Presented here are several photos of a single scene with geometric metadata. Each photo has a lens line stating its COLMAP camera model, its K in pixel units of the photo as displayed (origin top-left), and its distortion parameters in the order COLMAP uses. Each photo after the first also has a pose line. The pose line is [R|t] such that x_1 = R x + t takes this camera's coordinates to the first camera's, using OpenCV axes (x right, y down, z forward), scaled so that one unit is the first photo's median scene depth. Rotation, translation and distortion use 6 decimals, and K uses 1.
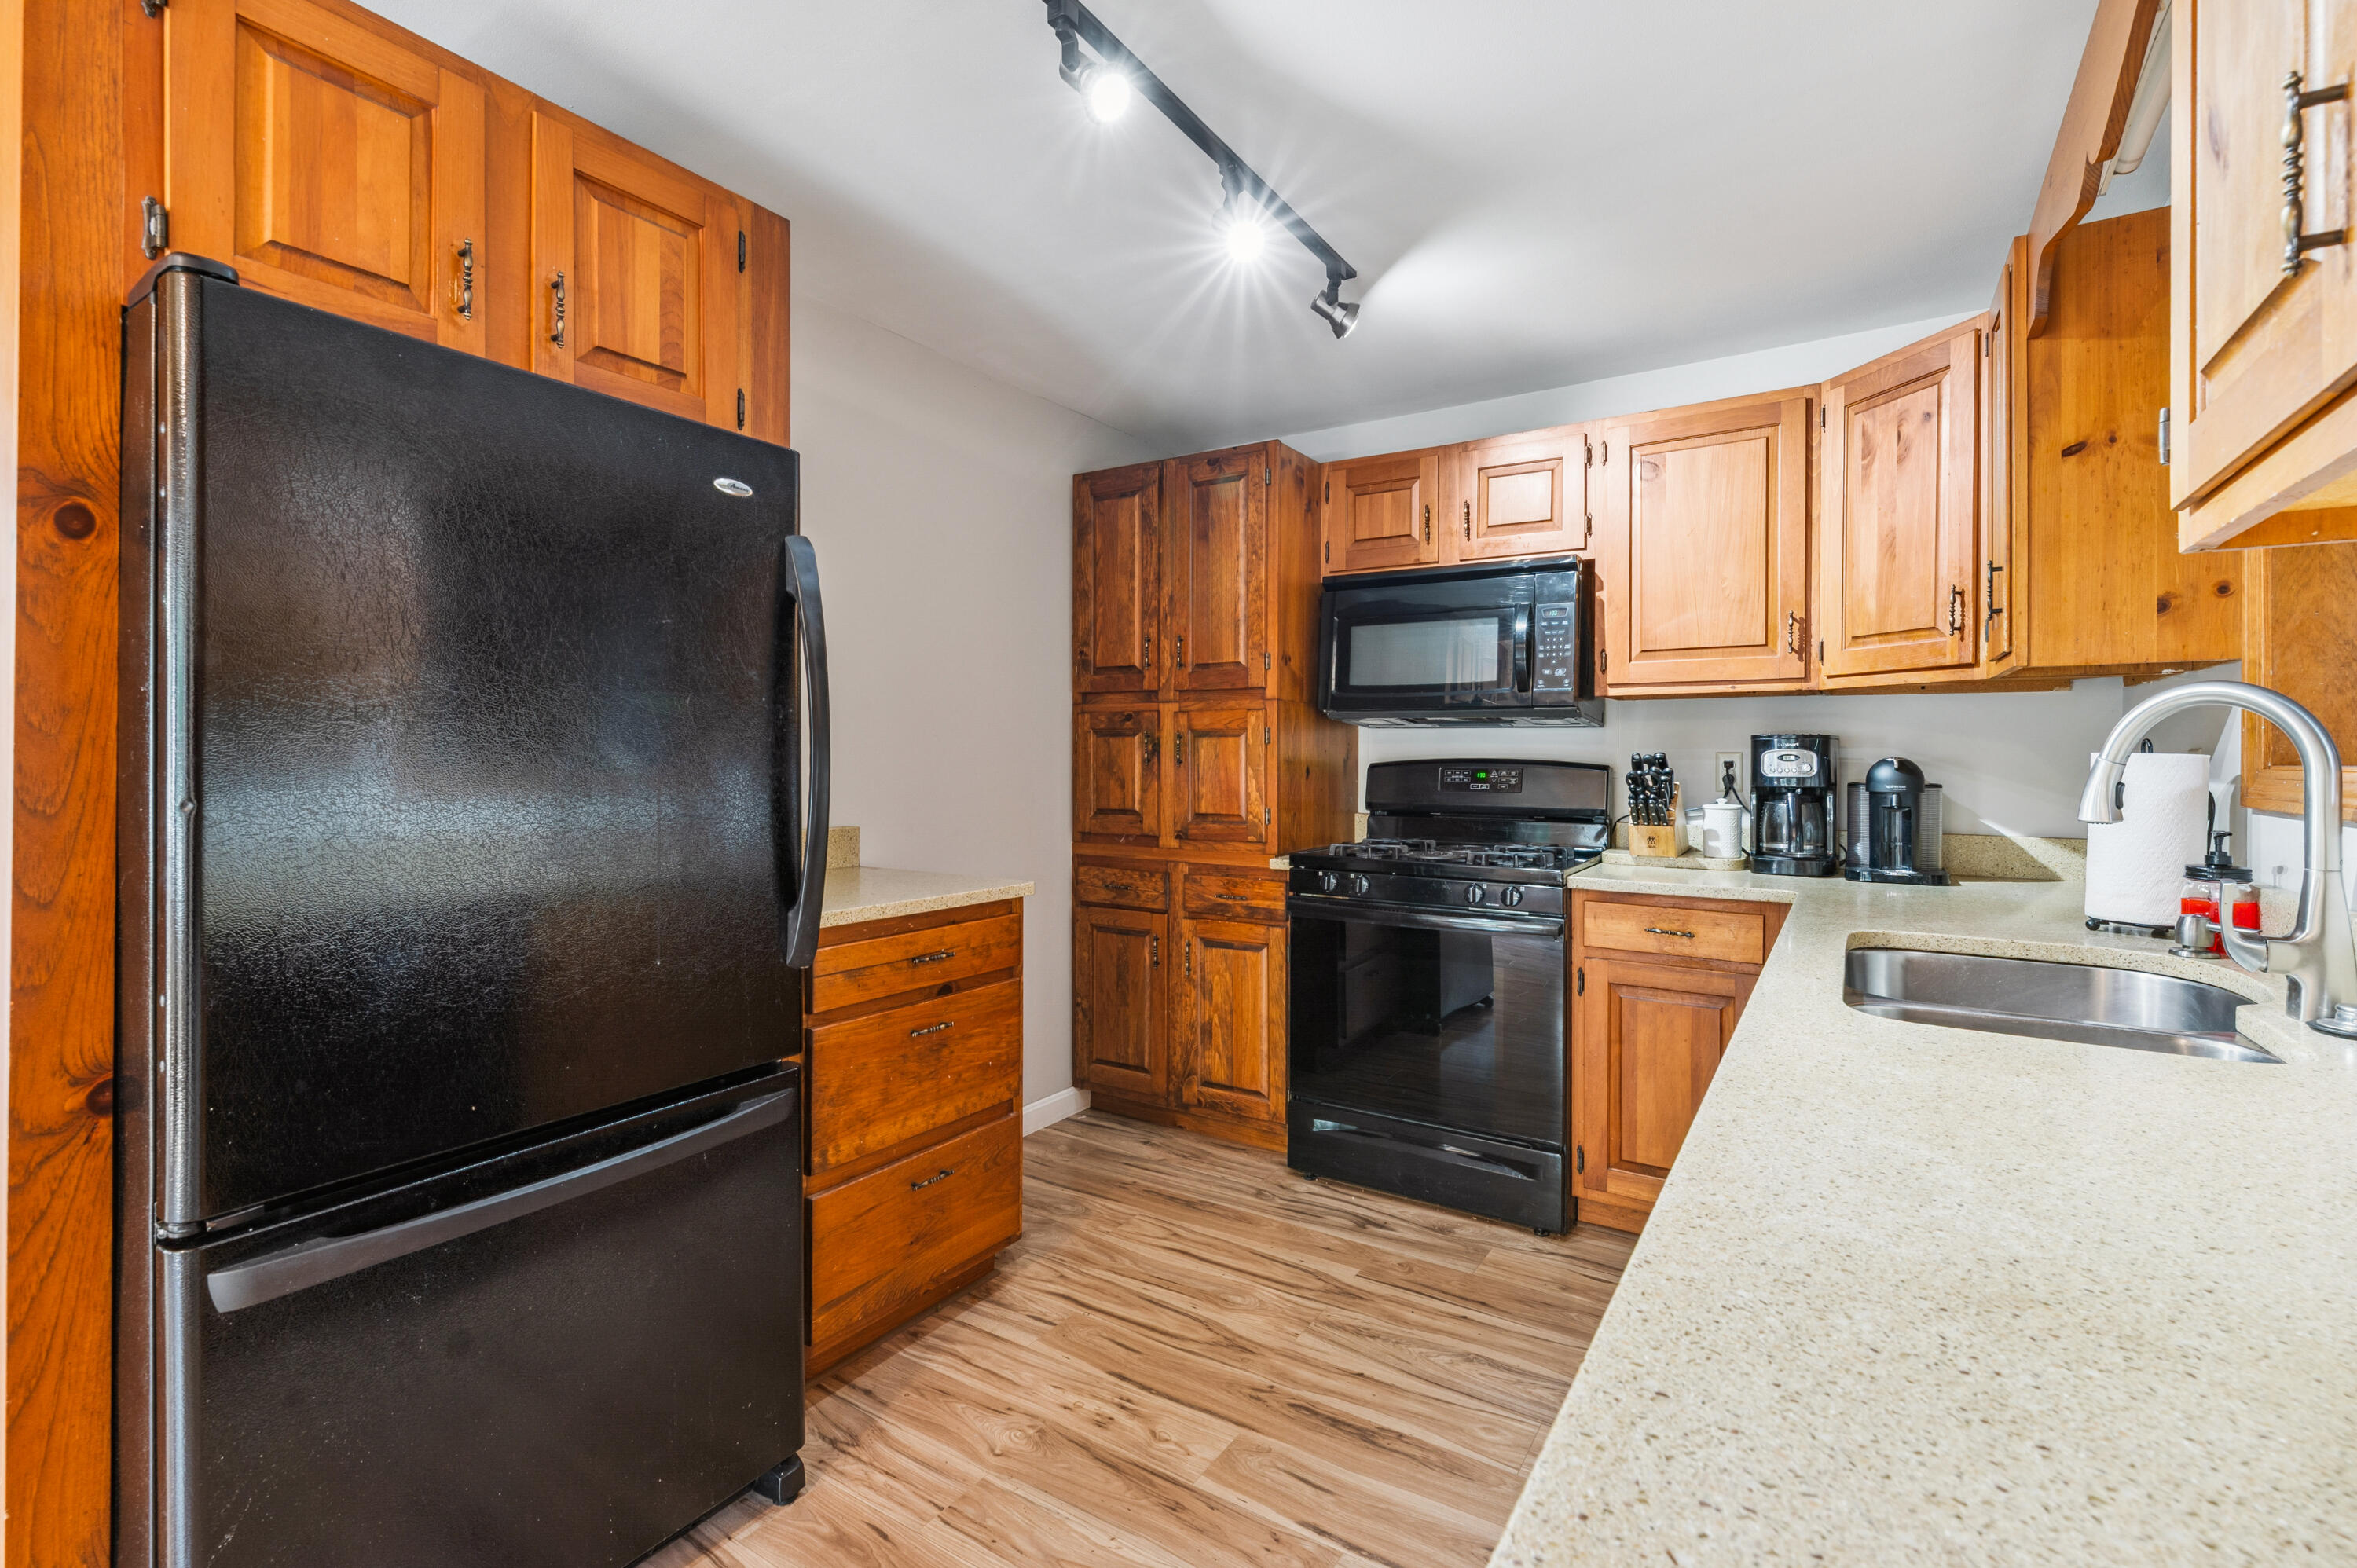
lens RADIAL K [[1038.4, 0, 1189.1], [0, 1038.4, 762.7], [0, 0, 1]] dist [-0.001267, 0.000024]
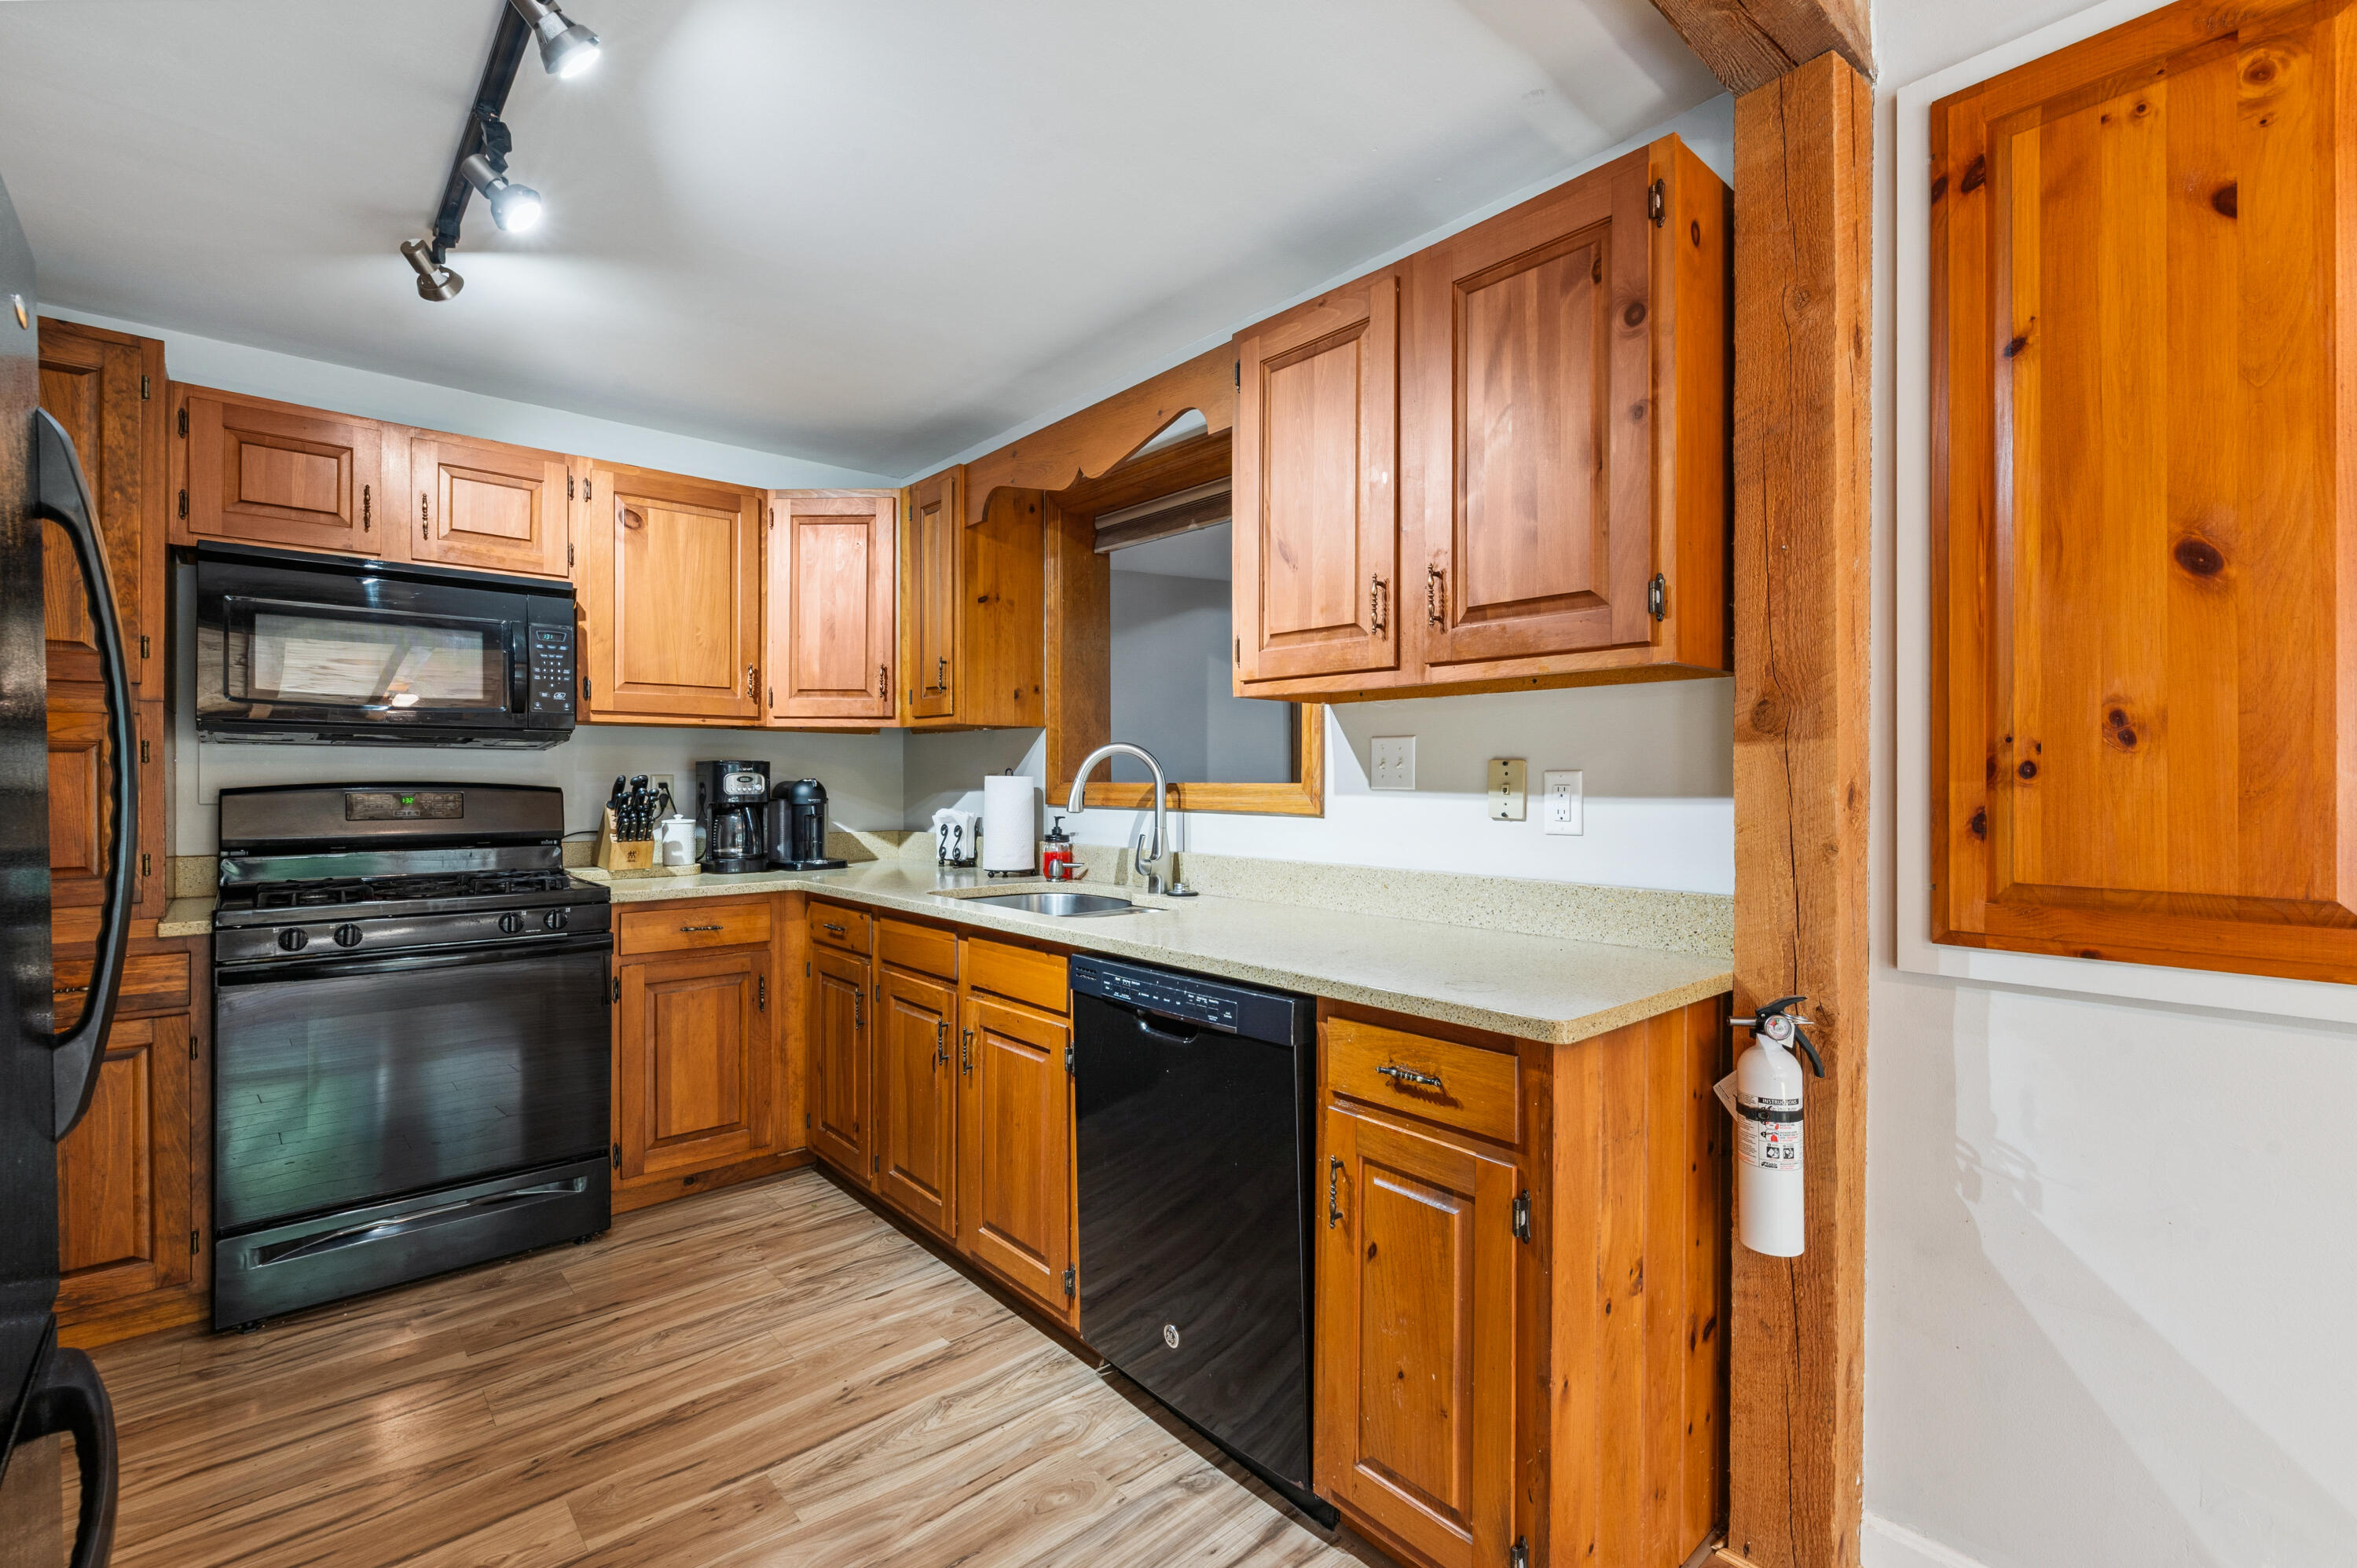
lens RADIAL K [[1038.4, 0, 1189.6], [0, 1038.4, 781.4], [0, 0, 1]] dist [-0.001267, 0.000024]
pose [[0.276163, -0.007311, 0.961083, -0.503977], [0.007395, 0.999958, 0.005482, -0.005324], [-0.961082, 0.005593, 0.276205, 0.139312]]
